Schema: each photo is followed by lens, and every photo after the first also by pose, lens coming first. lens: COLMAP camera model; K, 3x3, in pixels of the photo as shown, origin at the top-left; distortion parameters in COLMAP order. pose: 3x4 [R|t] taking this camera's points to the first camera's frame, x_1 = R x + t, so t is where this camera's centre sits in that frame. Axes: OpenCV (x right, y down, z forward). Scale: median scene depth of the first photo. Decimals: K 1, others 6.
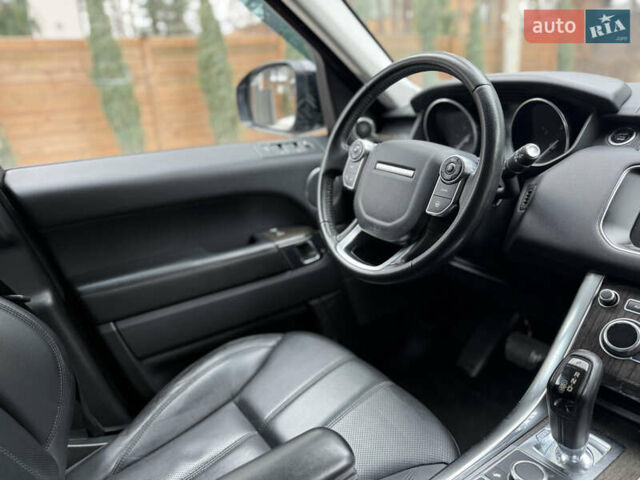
lens RADIAL K [[456.0, 0, 320.0], [0, 456.0, 240.0], [0, 0, 1]] dist [0.009420, -0.010426]
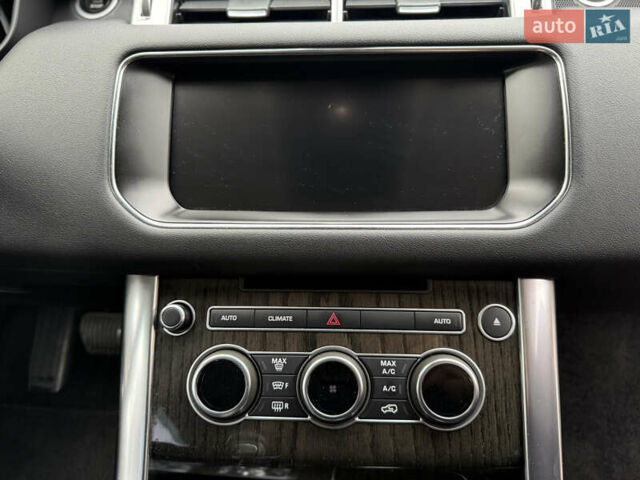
lens RADIAL K [[467.8, 0, 320.0], [0, 467.8, 240.0], [0, 0, 1]] dist [0.005221, -0.000329]
pose [[0.607609, -0.377289, 0.698903, 0.264608], [0.241204, 0.926063, 0.290220, -0.051539], [-0.756725, -0.007762, 0.653687, 0.356310]]
